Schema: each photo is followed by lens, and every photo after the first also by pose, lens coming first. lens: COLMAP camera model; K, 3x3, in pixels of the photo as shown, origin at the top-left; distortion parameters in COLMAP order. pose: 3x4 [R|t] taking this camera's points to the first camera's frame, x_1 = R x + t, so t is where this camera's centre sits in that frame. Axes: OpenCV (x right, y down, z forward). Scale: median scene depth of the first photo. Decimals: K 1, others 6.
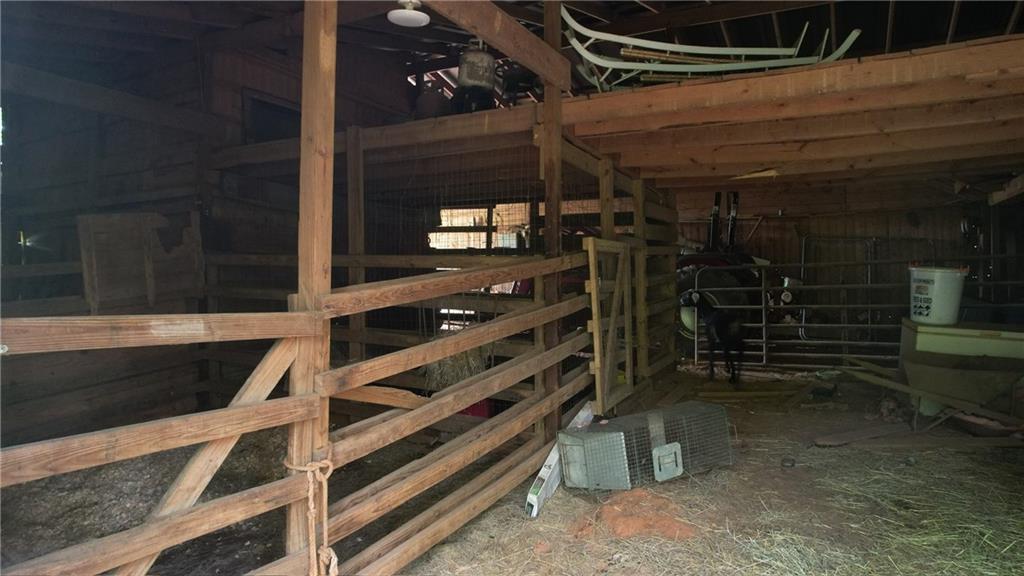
lens RADIAL K [[654.9, 0, 512.6], [0, 654.9, 287.0], [0, 0, 1]] dist [-0.079155, 0.068688]
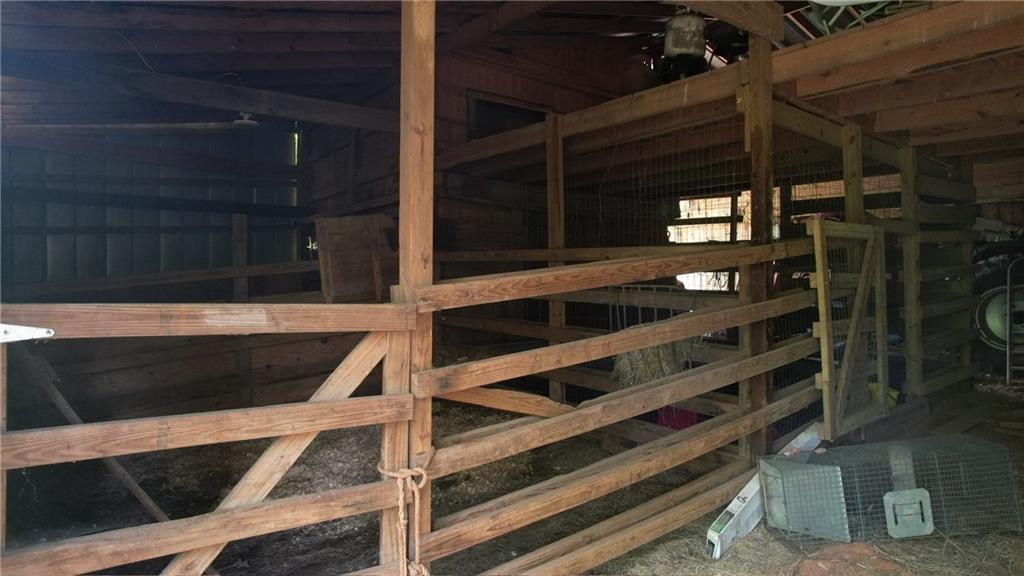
lens RADIAL K [[654.9, 0, 512.6], [0, 654.9, 287.0], [0, 0, 1]] dist [-0.079155, 0.068688]
pose [[0.909520, -0.000317, -0.415660, 0.109729], [0.000517, 1.000000, 0.000370, 0.007007], [0.415660, -0.000551, 0.909520, 0.118043]]
